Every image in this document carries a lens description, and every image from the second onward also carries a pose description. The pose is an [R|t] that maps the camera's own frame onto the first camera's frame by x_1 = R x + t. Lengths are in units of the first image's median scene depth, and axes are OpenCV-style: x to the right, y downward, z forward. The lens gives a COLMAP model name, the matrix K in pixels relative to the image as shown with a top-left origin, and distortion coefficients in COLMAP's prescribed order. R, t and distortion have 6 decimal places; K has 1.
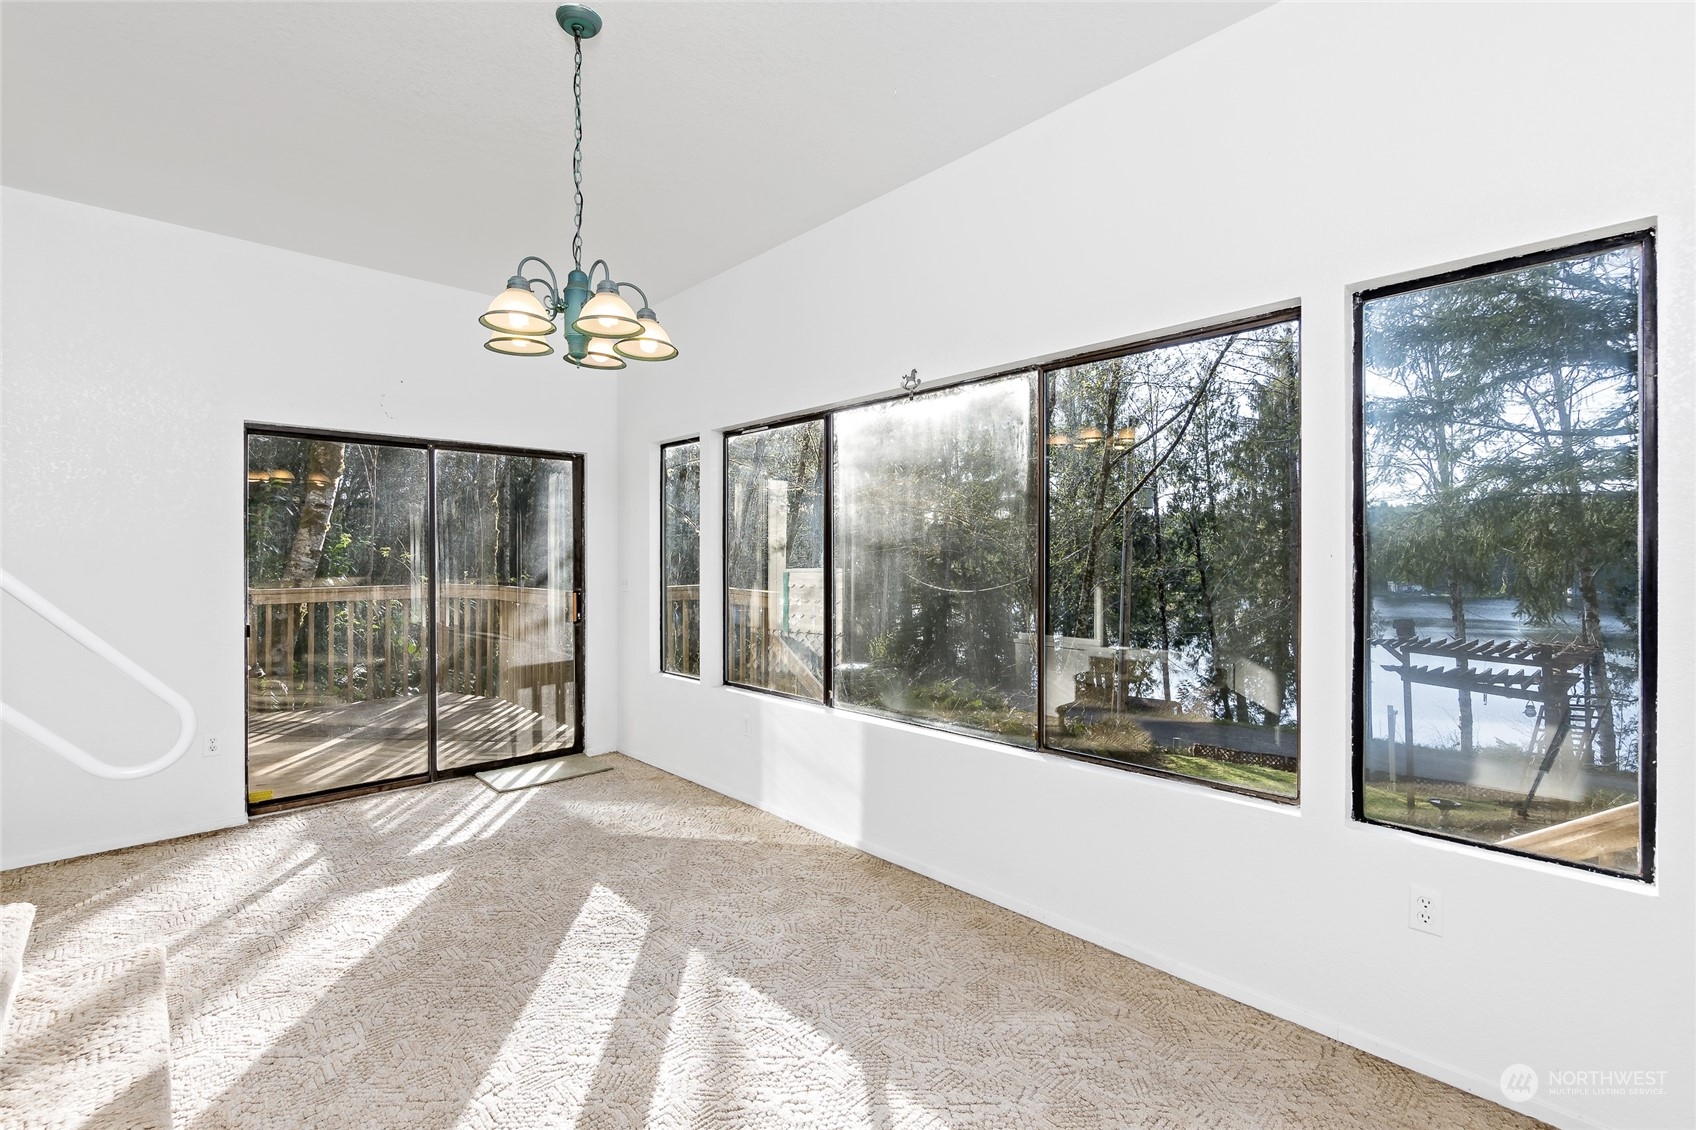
lens RADIAL K [[744.9, 0, 848.0], [0, 744.9, 548.9], [0, 0, 1]] dist [-0.010153, 0.000232]
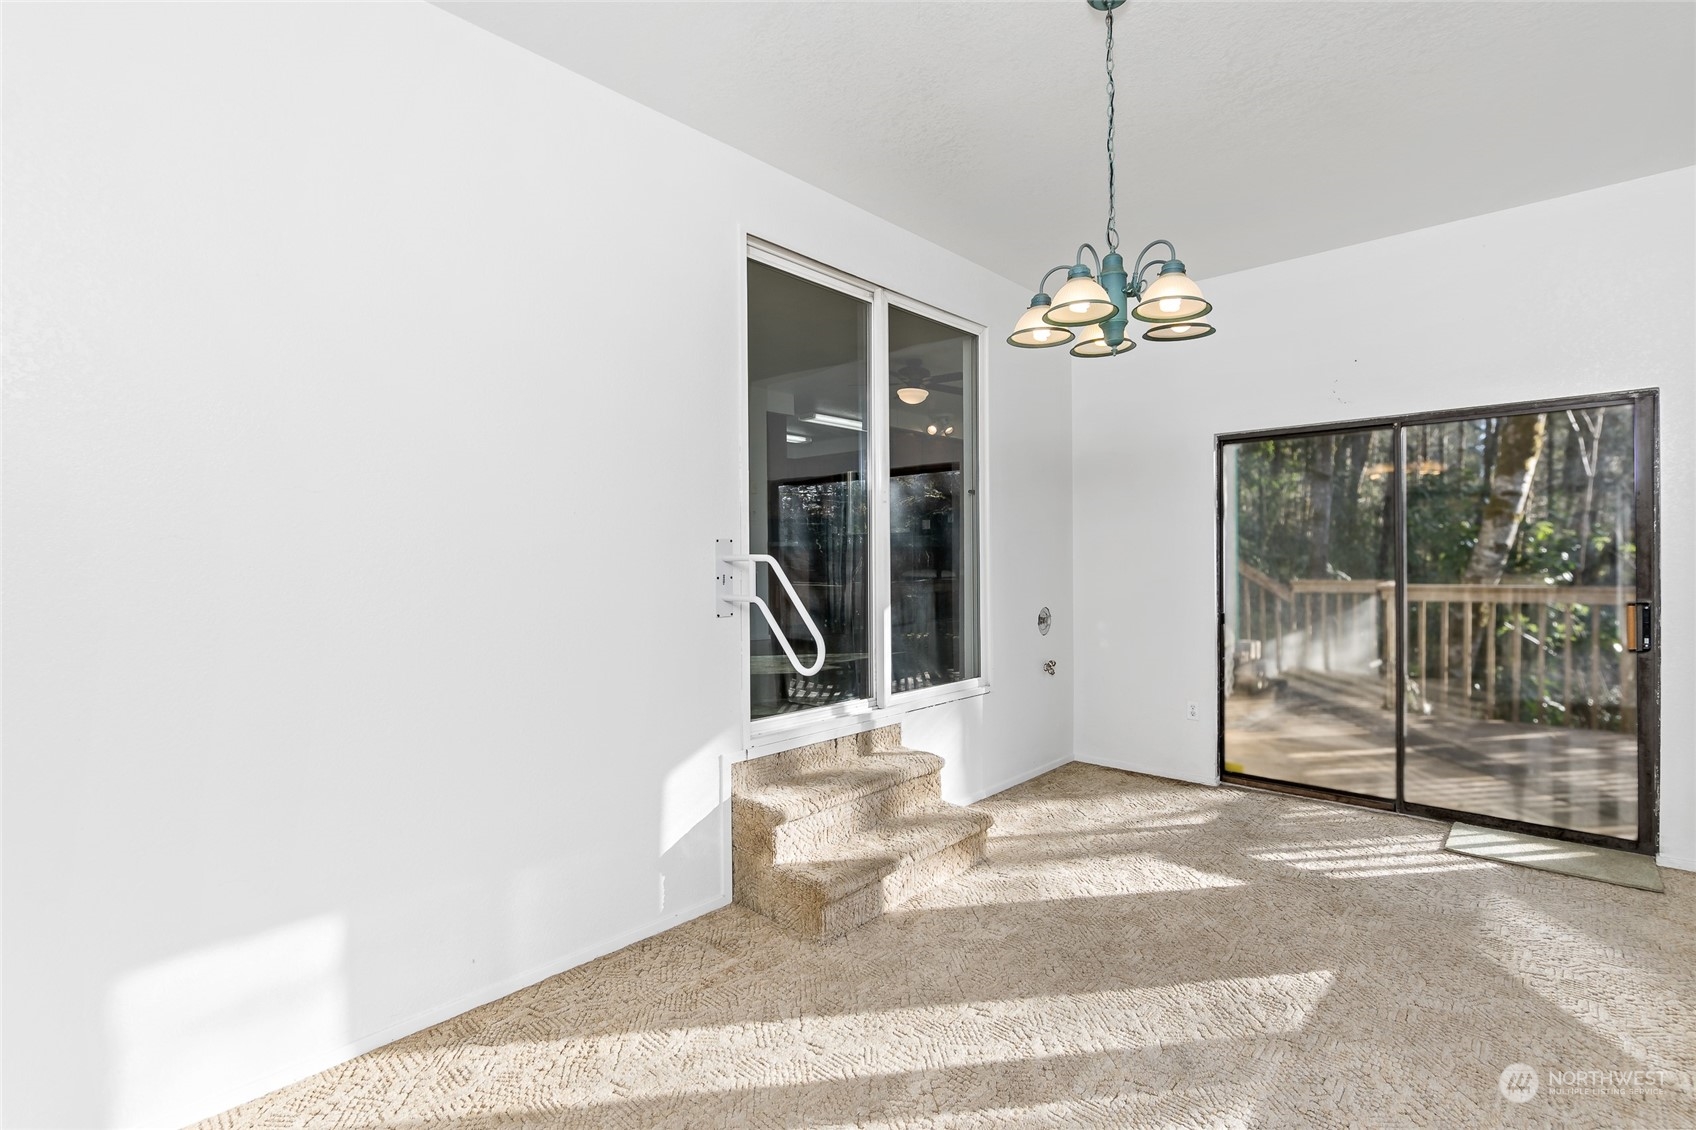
lens RADIAL K [[789.7, 0, 848.0], [0, 789.7, 565.0], [0, 0, 1]] dist [0.000599, -0.000036]
pose [[0.056067, 0.010123, -0.998376, 0.357585], [0.020827, 0.999719, 0.011306, 0.001056], [0.998210, -0.021427, 0.055840, 0.344721]]
